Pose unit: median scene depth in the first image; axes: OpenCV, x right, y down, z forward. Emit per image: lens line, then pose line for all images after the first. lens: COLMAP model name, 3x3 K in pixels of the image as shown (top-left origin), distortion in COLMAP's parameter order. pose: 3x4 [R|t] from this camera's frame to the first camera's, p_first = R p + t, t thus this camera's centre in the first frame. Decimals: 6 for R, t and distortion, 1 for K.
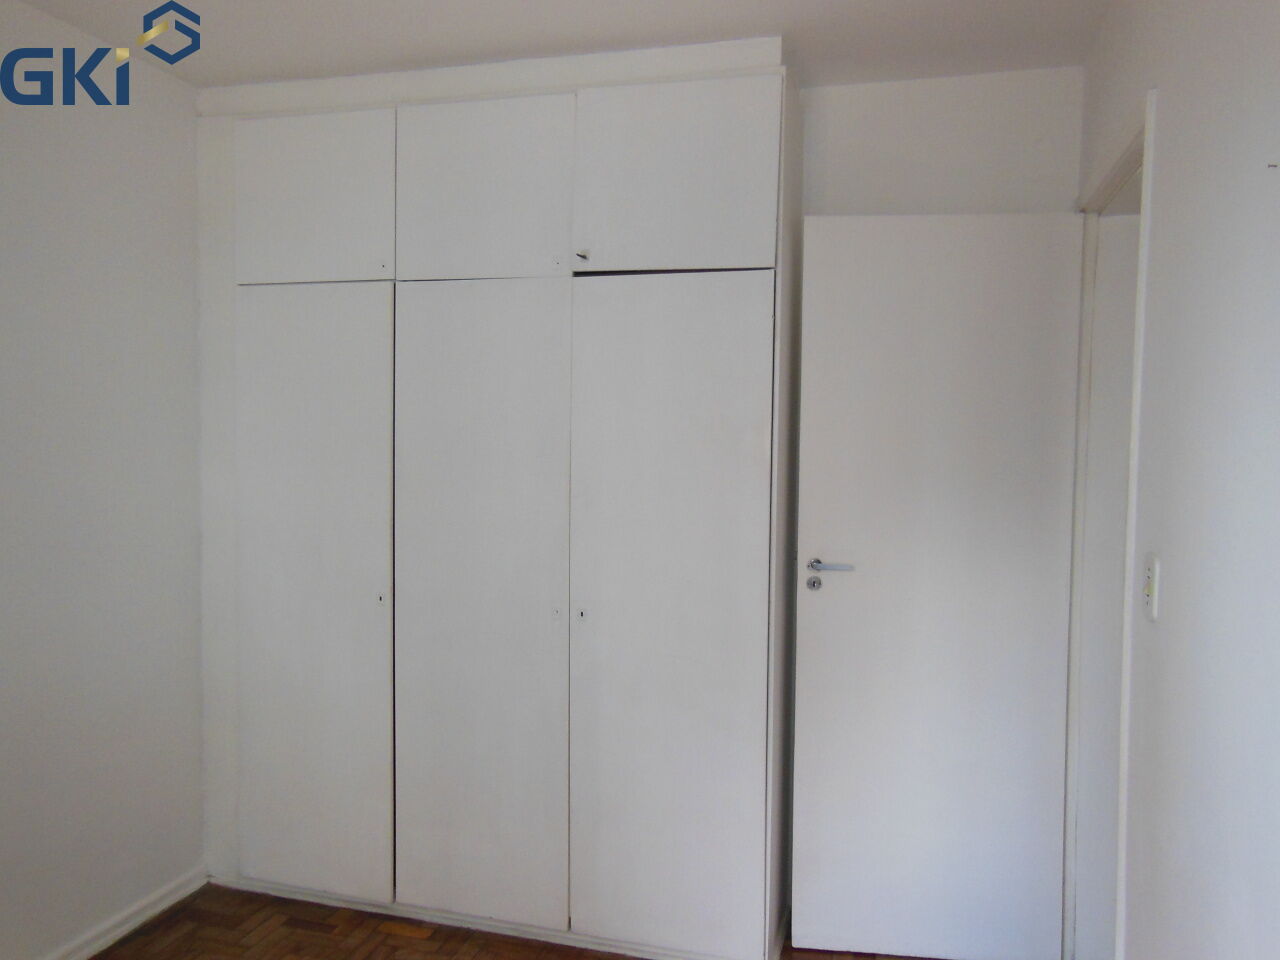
lens RADIAL K [[945.7, 0, 639.3], [0, 945.7, 481.1], [0, 0, 1]] dist [-0.005659, 0.026598]
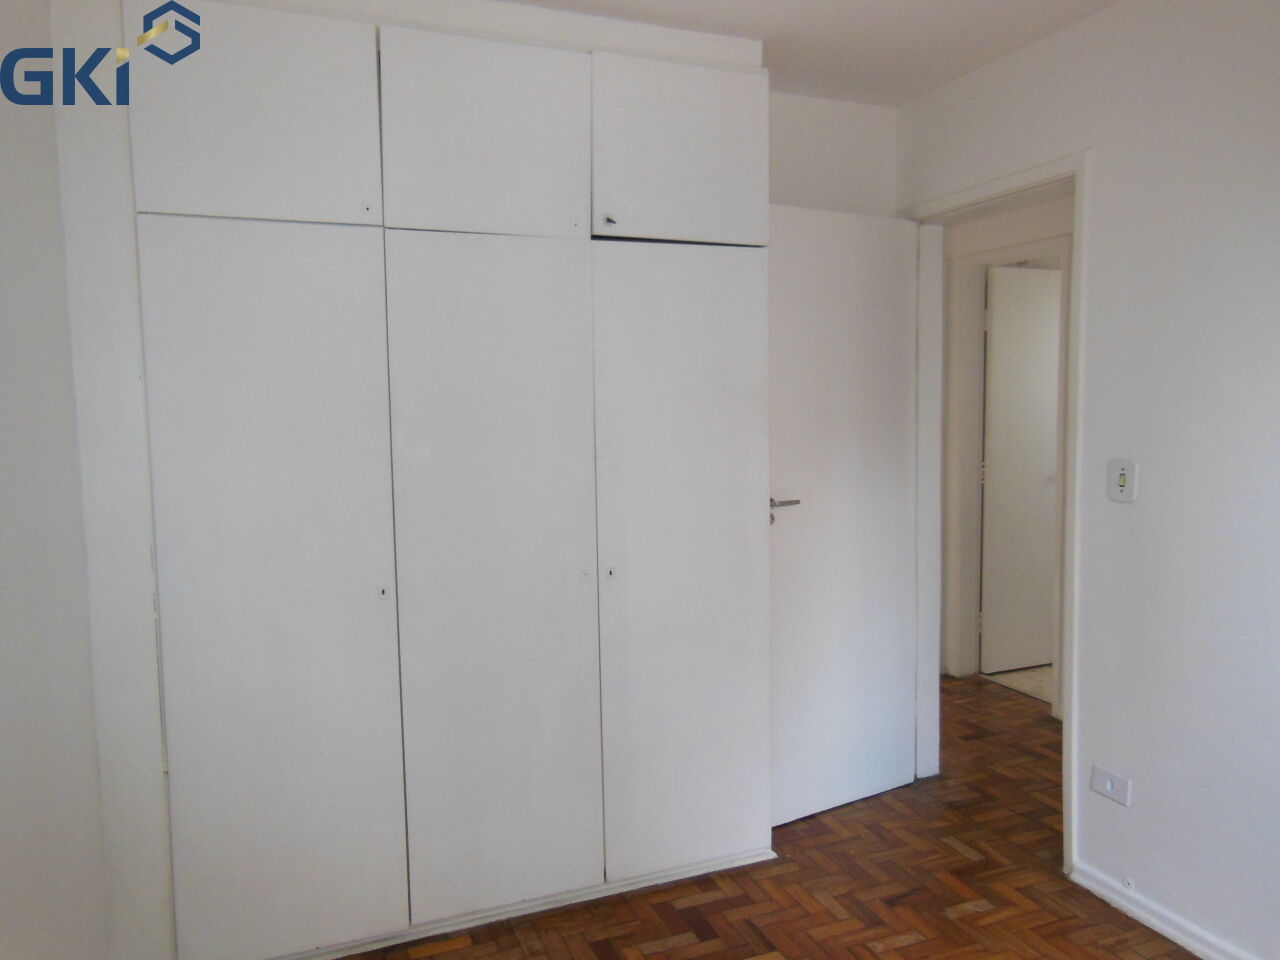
lens RADIAL K [[945.7, 0, 640.3], [0, 945.7, 474.7], [0, 0, 1]] dist [-0.005659, 0.026598]
pose [[0.787428, -0.077957, 0.611458, -0.637418], [0.058345, 0.996943, 0.051968, -0.016041], [-0.613640, -0.005246, 0.789569, 0.169832]]
